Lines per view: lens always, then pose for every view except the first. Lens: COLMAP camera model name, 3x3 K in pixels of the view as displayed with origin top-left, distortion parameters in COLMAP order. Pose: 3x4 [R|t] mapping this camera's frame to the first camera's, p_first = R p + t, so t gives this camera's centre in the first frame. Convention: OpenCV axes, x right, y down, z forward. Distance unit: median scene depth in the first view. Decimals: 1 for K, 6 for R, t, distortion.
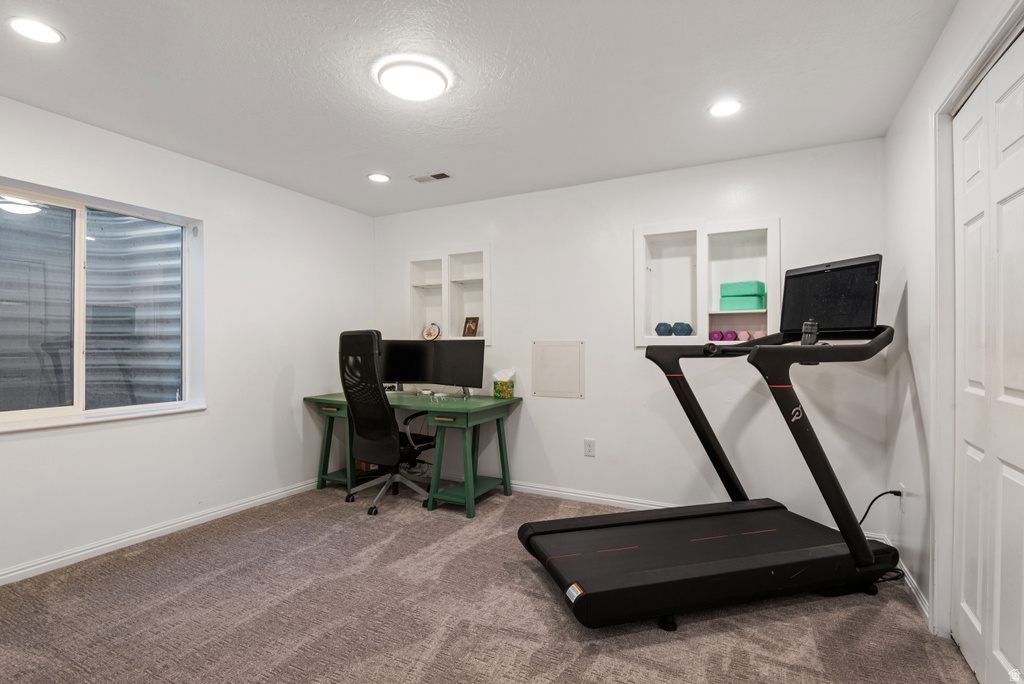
lens RADIAL K [[477.1, 0, 511.0], [0, 477.1, 345.1], [0, 0, 1]] dist [0.023935, -0.030765]
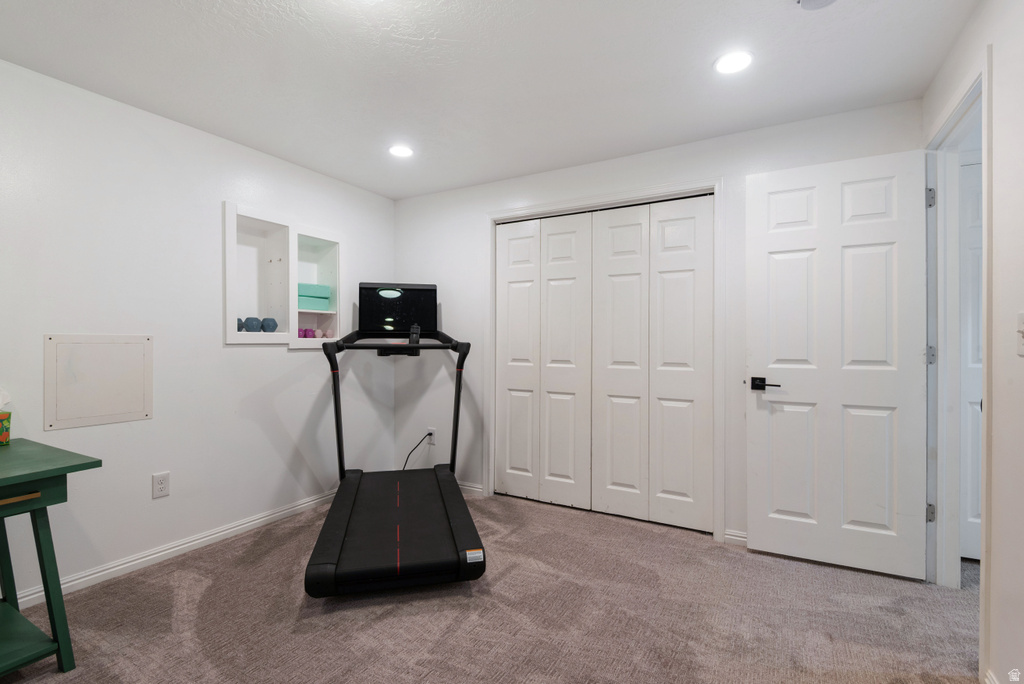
lens RADIAL K [[477.1, 0, 511.0], [0, 477.1, 345.1], [0, 0, 1]] dist [0.023935, -0.030765]
pose [[0.044515, -0.005543, 0.998993, -0.617504], [0.000843, 0.999984, 0.005511, 0.001383], [-0.999008, 0.000597, 0.044519, 0.521351]]
